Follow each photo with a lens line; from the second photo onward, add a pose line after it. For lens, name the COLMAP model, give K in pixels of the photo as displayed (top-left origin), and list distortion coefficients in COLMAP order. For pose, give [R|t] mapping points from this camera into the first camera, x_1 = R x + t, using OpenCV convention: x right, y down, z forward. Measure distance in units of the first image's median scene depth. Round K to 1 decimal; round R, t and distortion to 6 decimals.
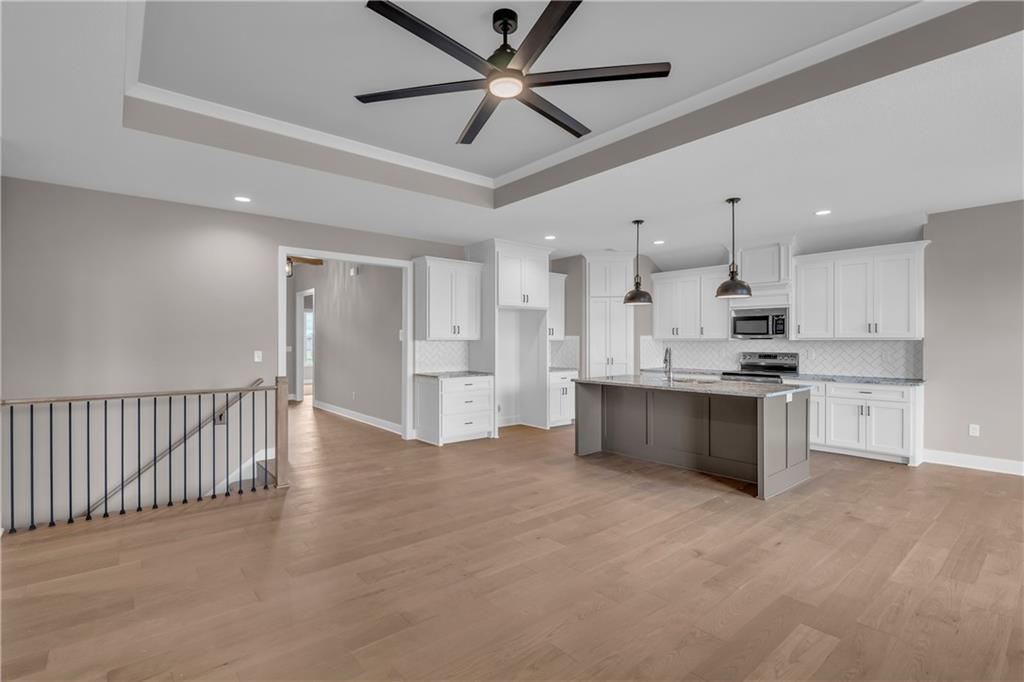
lens RADIAL K [[467.9, 0, 520.6], [0, 467.9, 341.3], [0, 0, 1]] dist [0.000160, 0.000380]
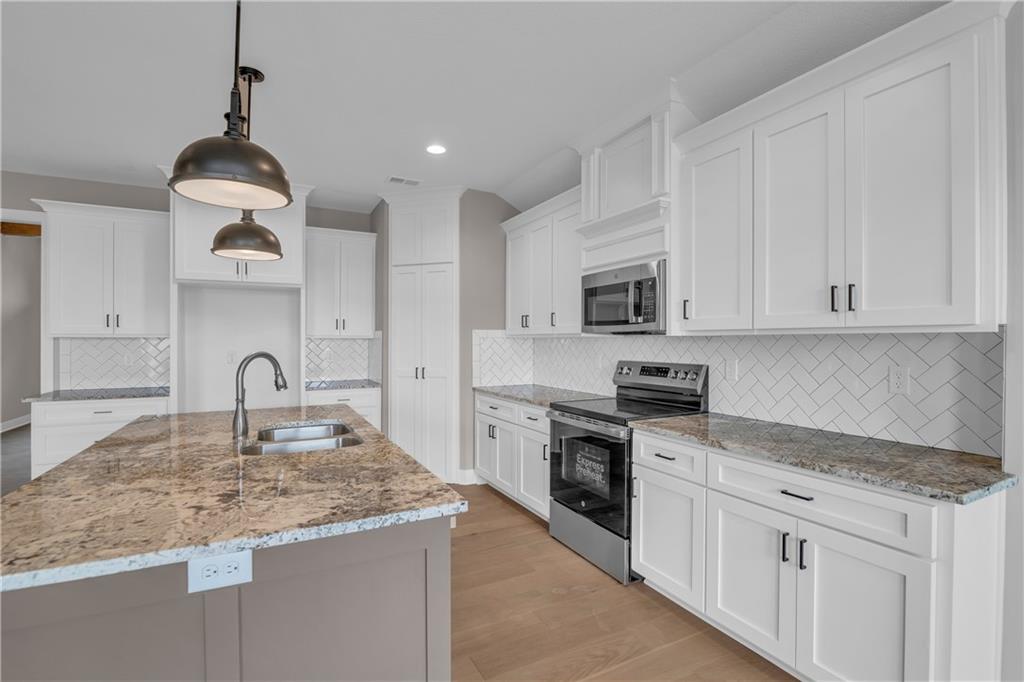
lens RADIAL K [[467.9, 0, 505.0], [0, 467.9, 342.3], [0, 0, 1]] dist [0.000160, 0.000380]
pose [[0.977133, 0.001805, -0.212620, 0.508789], [-0.001346, 0.999996, 0.002302, 0.002665], [0.212624, -0.001963, 0.977132, 0.534957]]
